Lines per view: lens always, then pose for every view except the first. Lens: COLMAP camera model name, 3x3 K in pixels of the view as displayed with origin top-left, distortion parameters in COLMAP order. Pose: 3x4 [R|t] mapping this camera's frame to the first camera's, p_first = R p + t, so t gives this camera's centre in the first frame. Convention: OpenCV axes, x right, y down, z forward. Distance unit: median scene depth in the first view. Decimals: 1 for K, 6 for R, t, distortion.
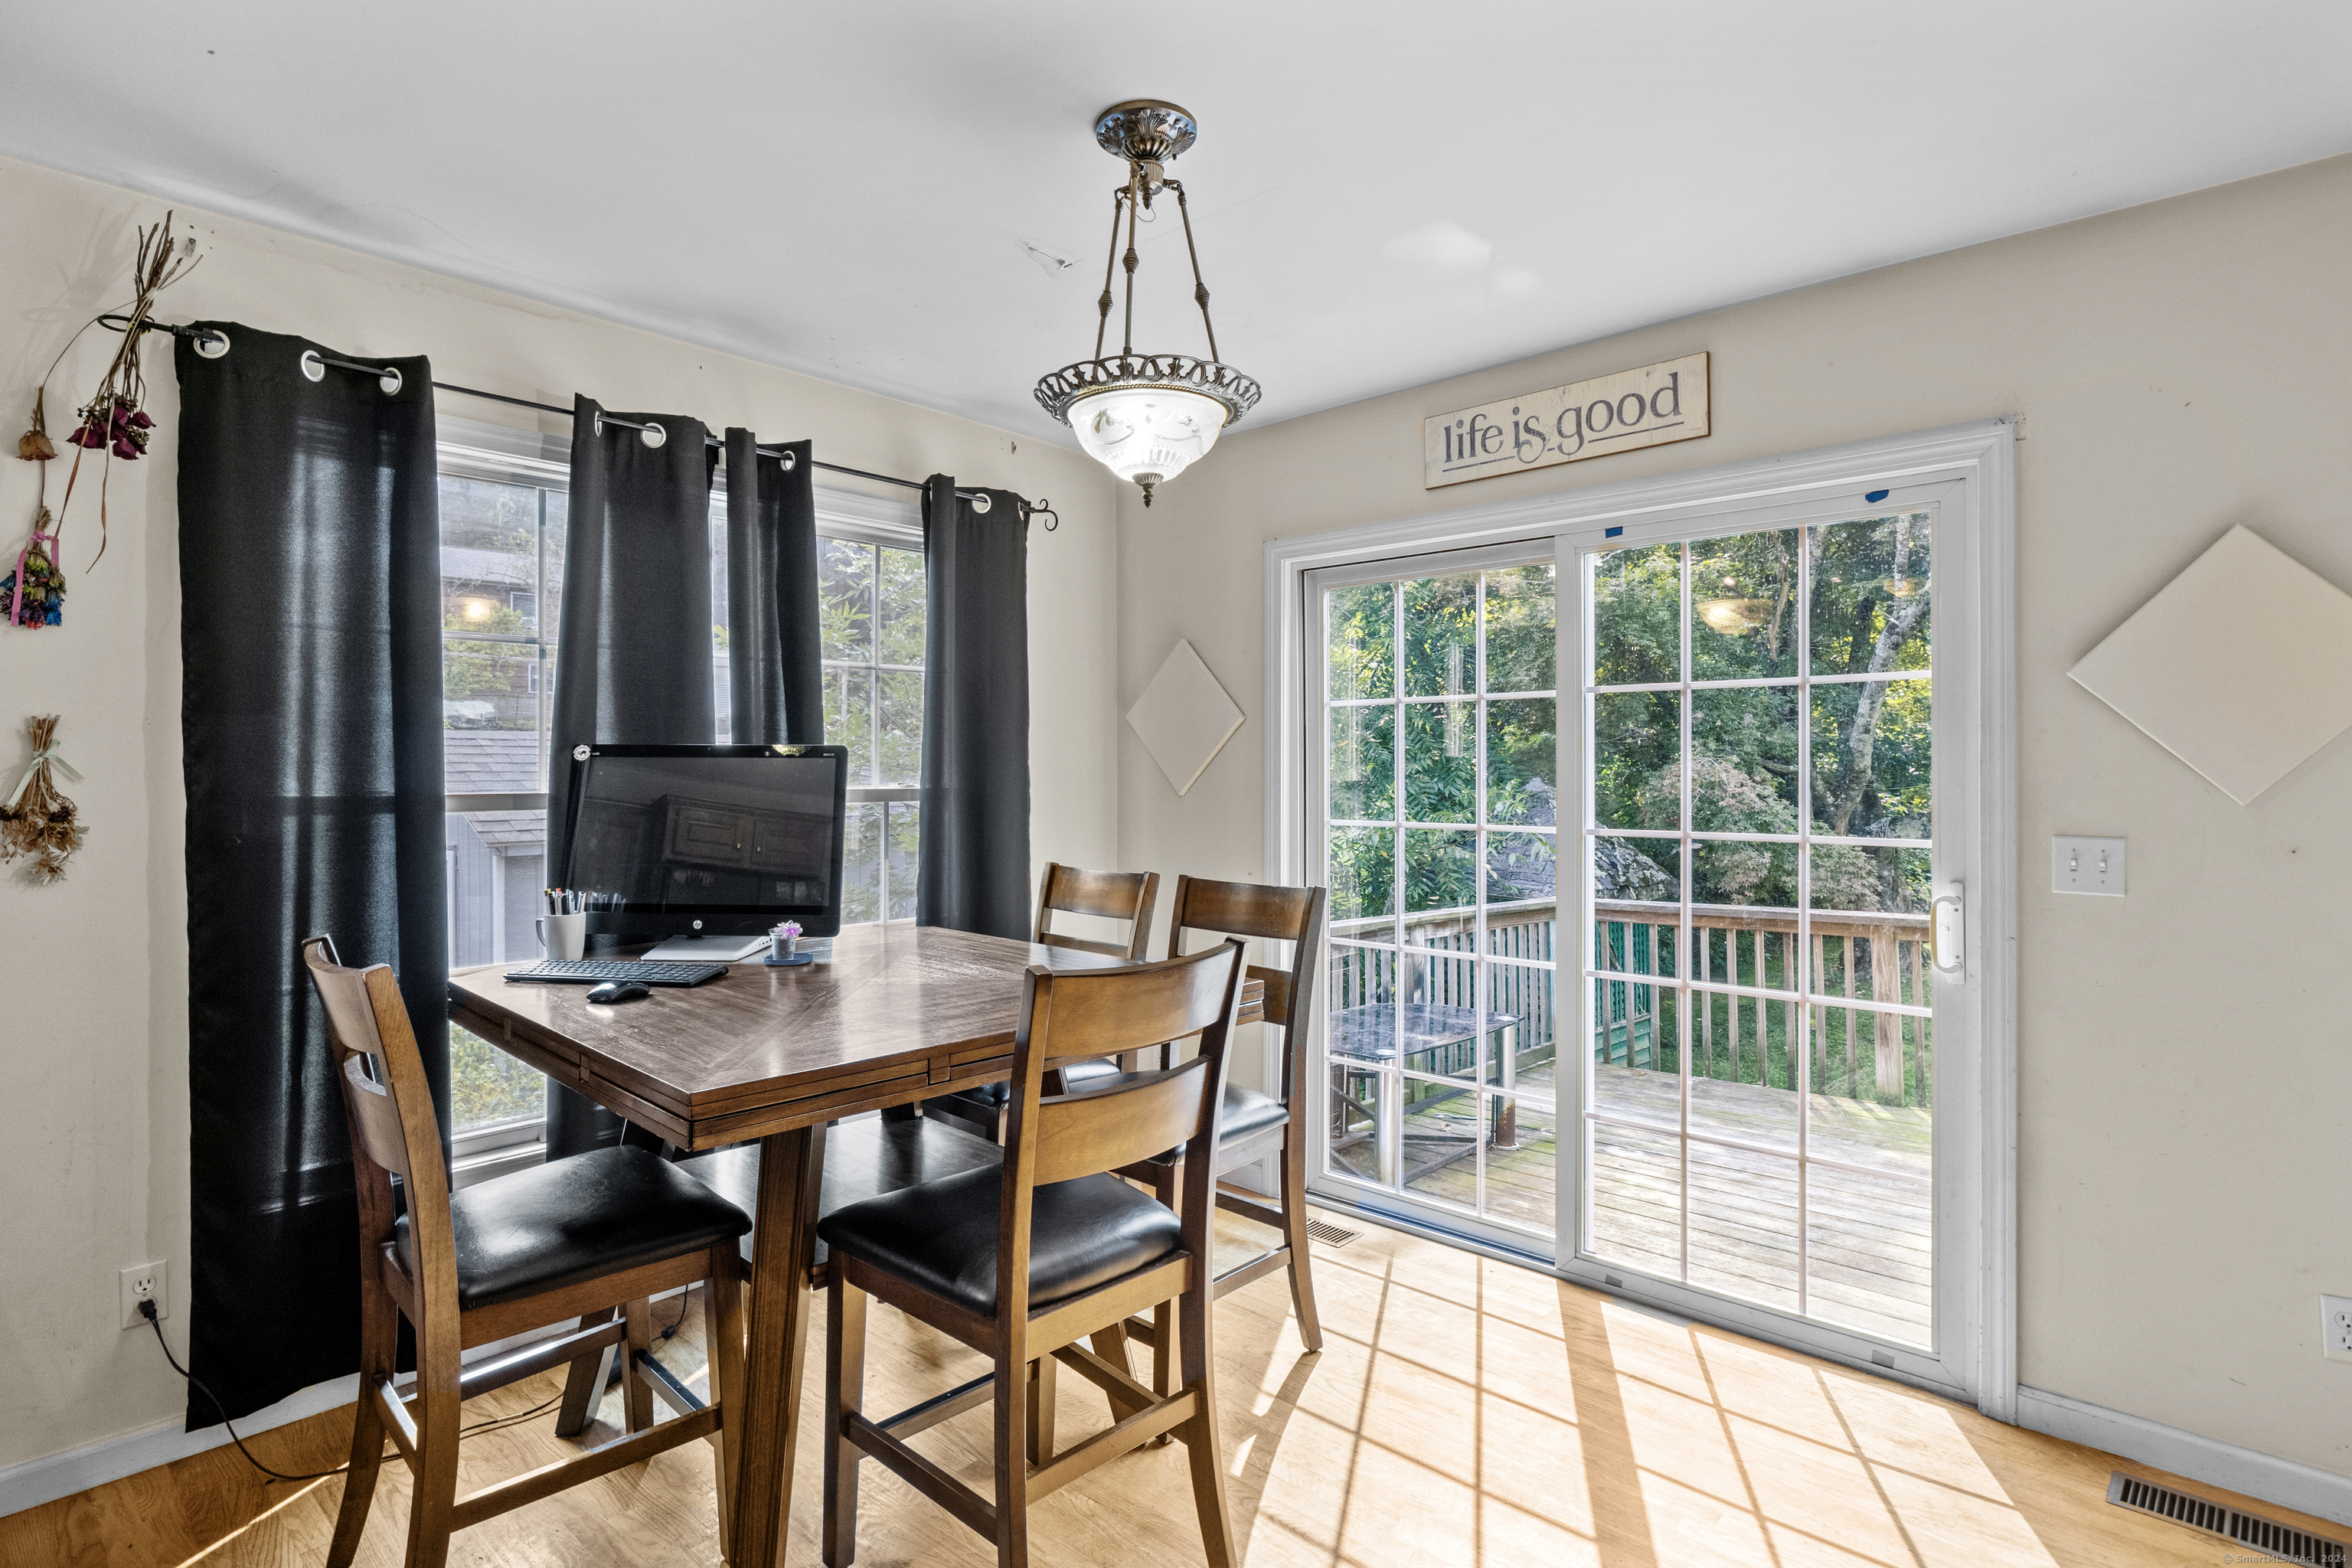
lens RADIAL K [[1197.3, 0, 1168.8], [0, 1197.3, 764.1], [0, 0, 1]] dist [-0.001475, -0.000962]
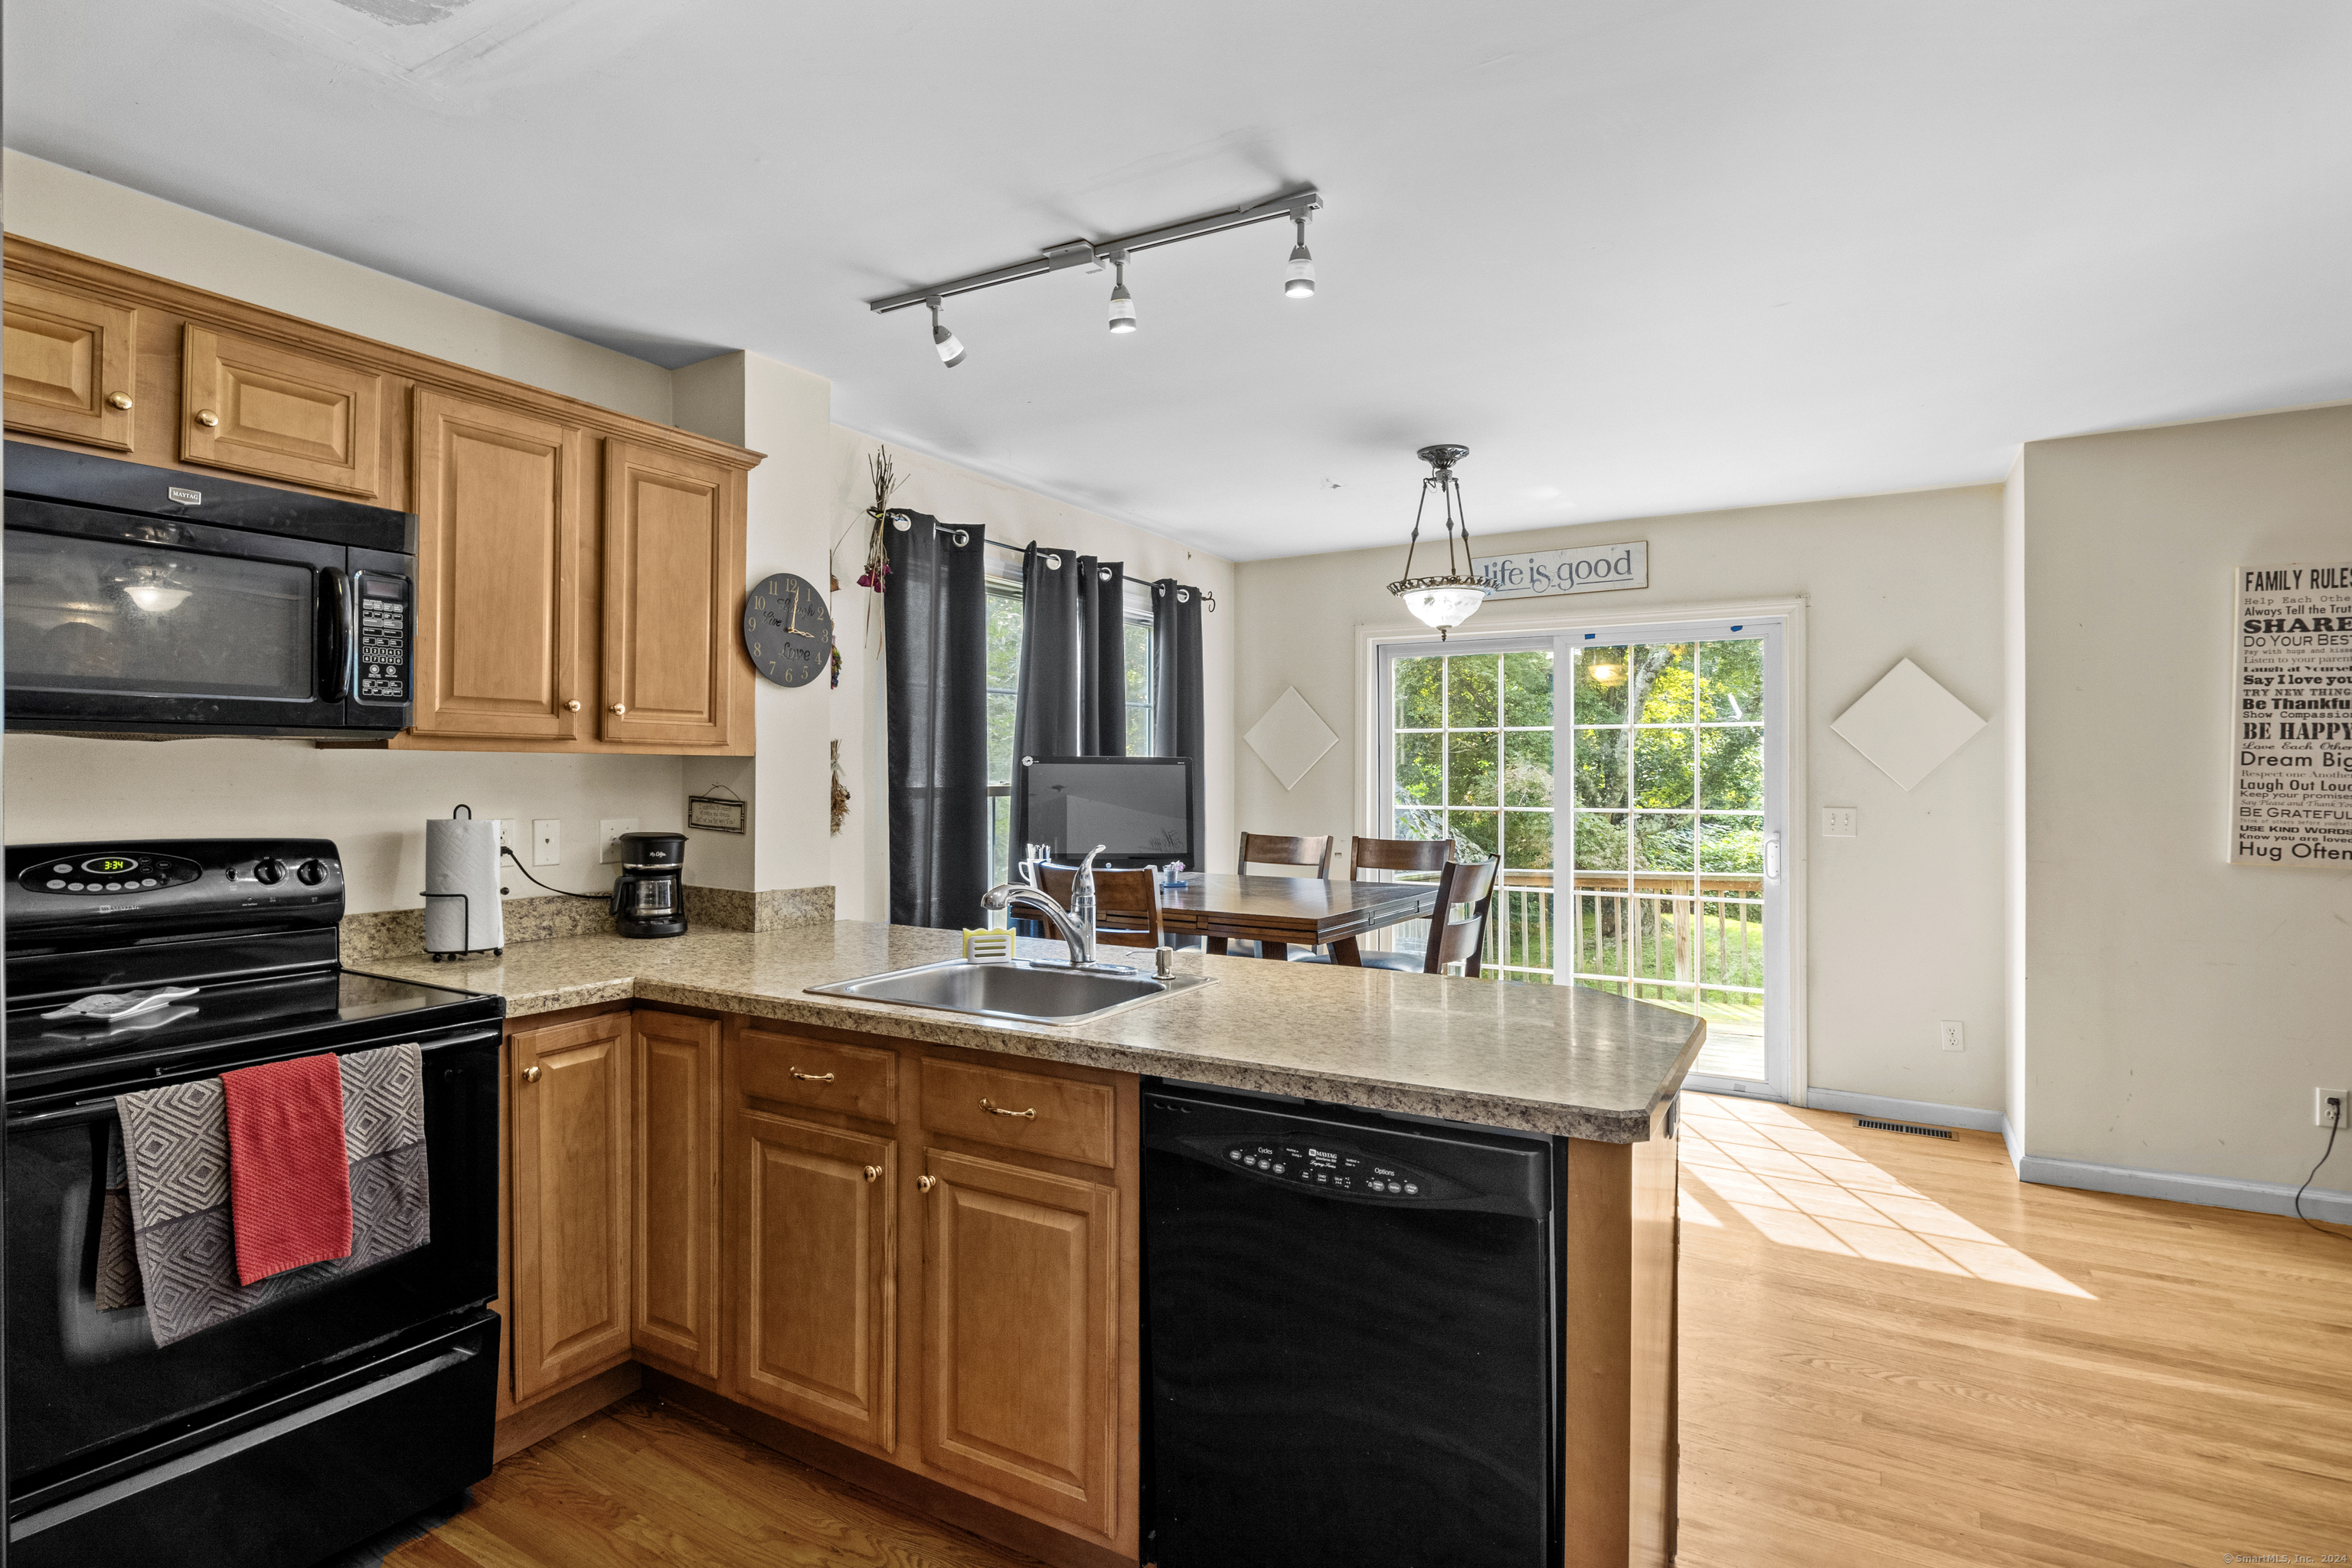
lens RADIAL K [[1206.9, 0, 1175.6], [0, 1206.9, 764.9], [0, 0, 1]] dist [-0.001102, -0.000300]
pose [[0.976933, 0.004705, 0.213492, -0.643144], [-0.003919, 0.999984, -0.004108, 0.001015], [-0.213508, 0.003177, 0.976936, -0.632519]]
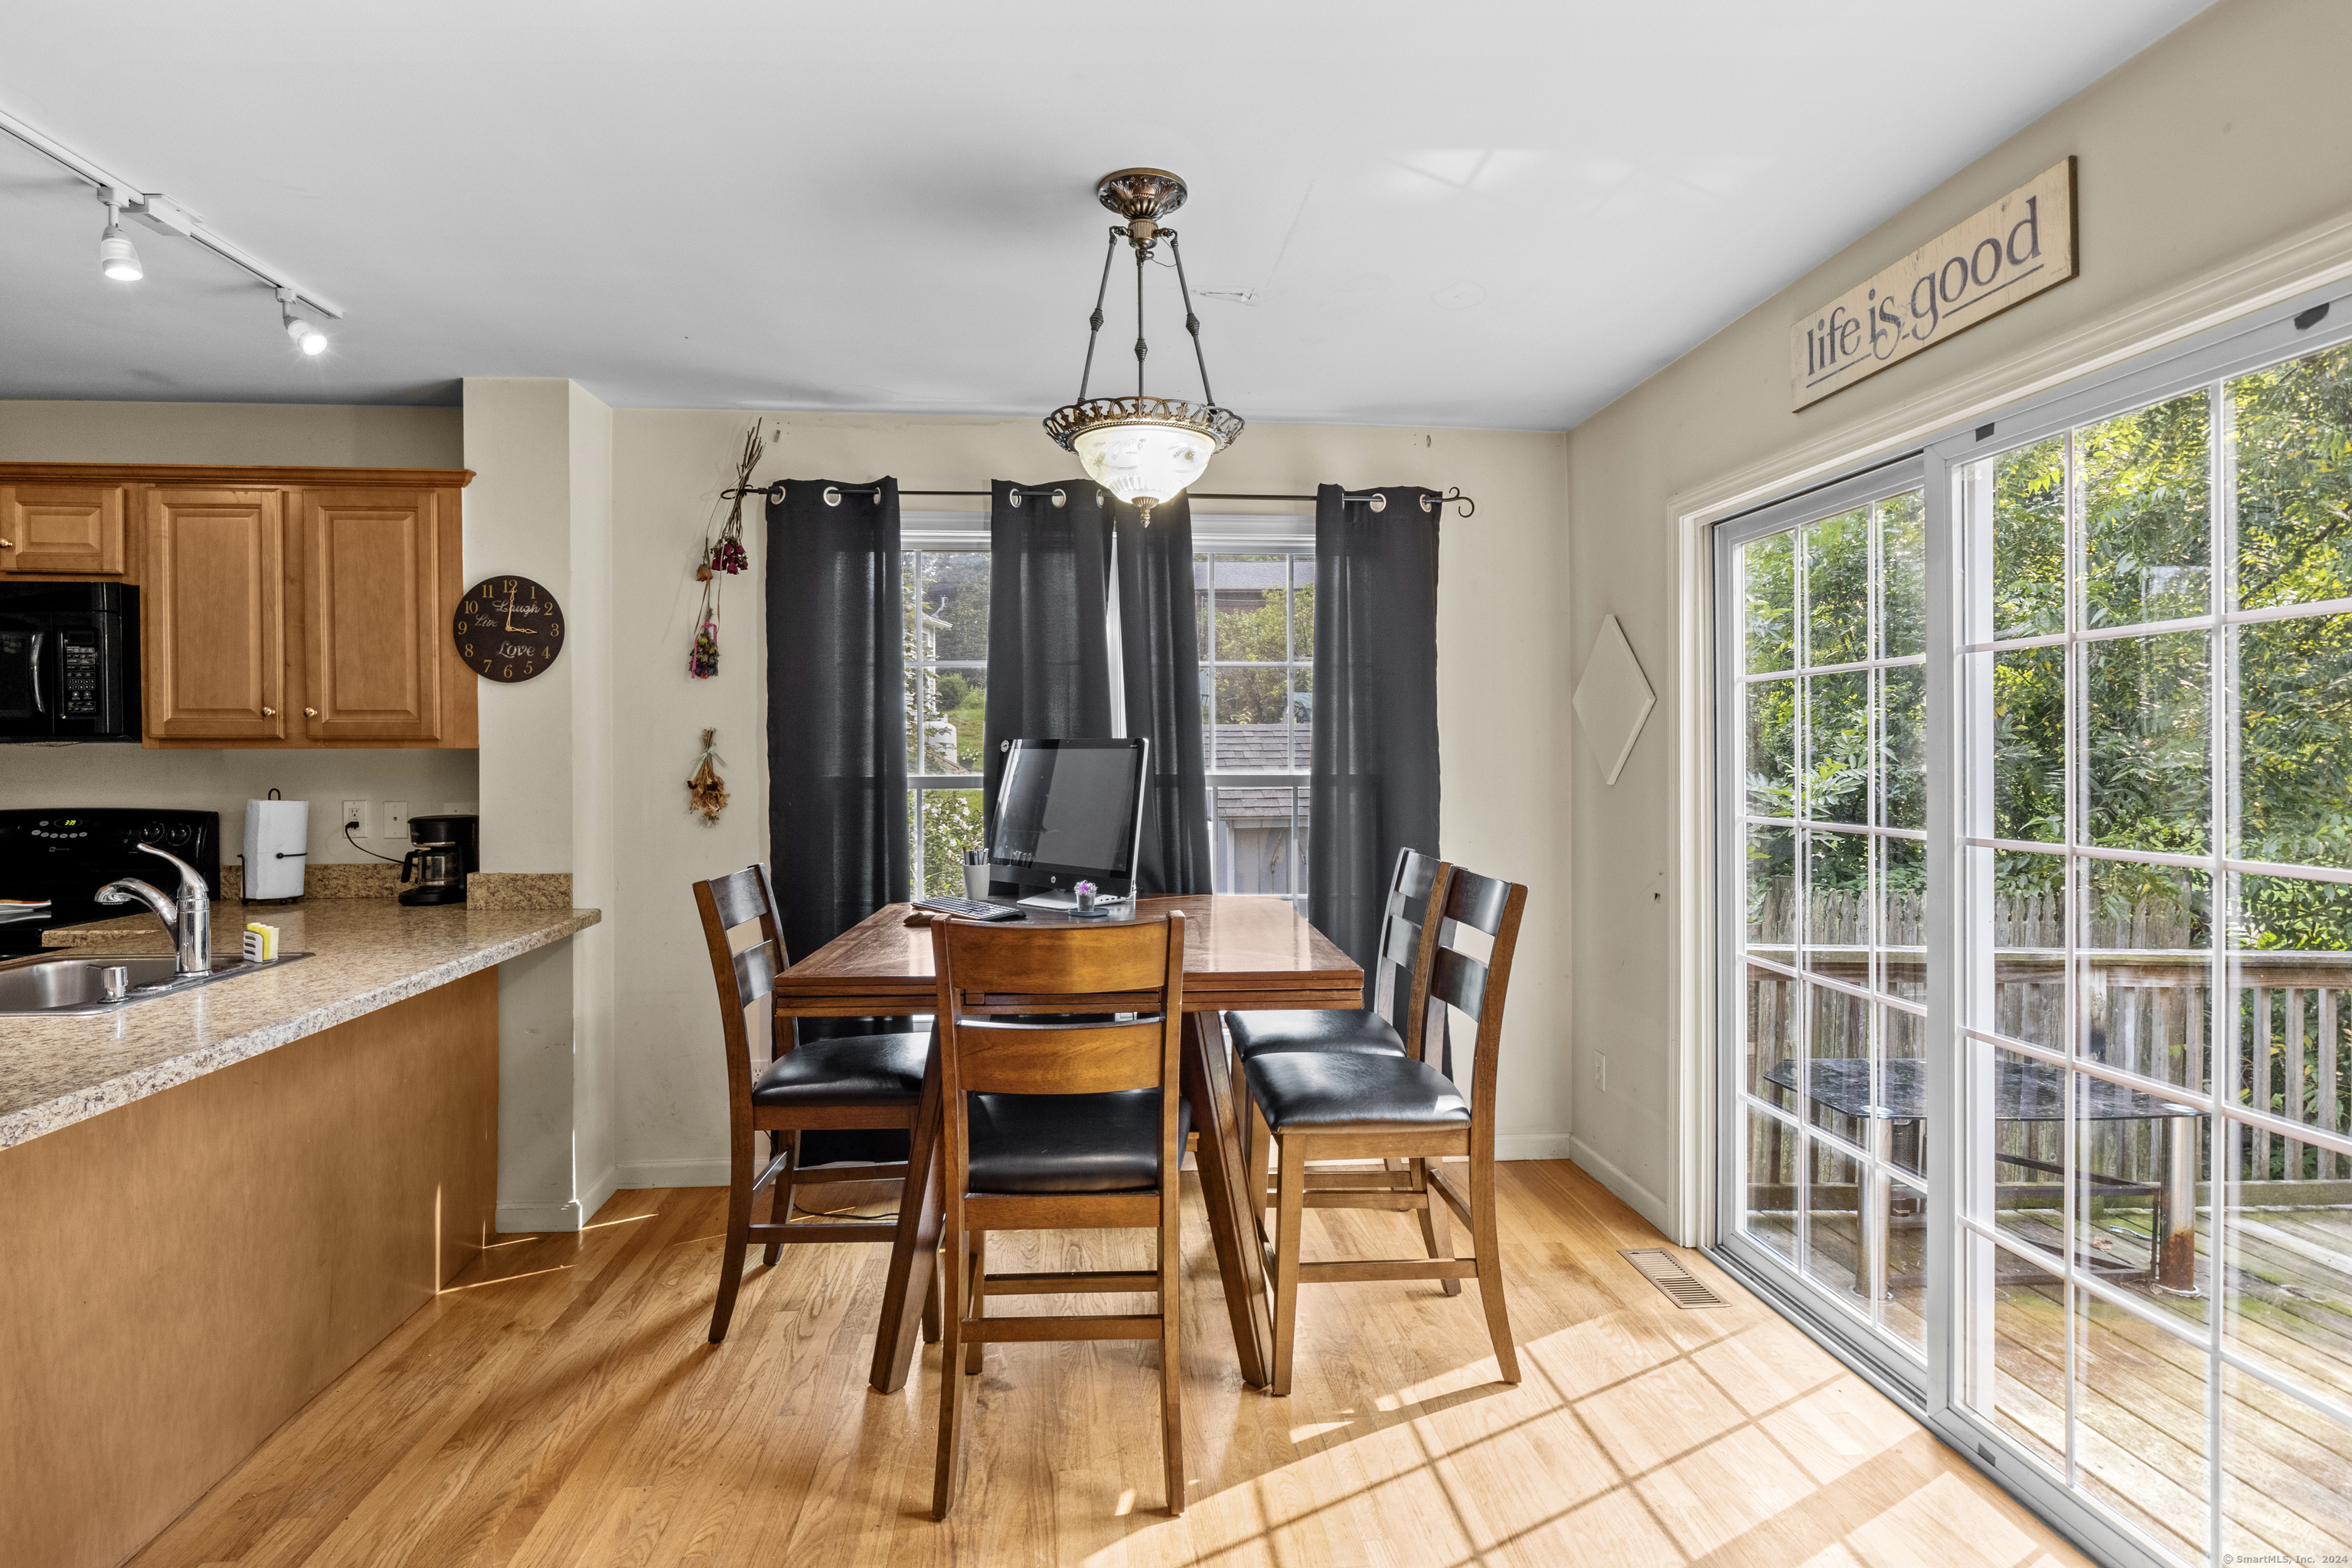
lens RADIAL K [[1204.1, 0, 1154.7], [0, 1204.1, 753.9], [0, 0, 1]] dist [-0.001209, 0.000392]
pose [[0.732650, -0.003903, -0.680595, 0.550835], [0.006562, 0.999978, 0.001329, -0.001572], [0.680574, -0.005440, 0.732659, 0.126534]]
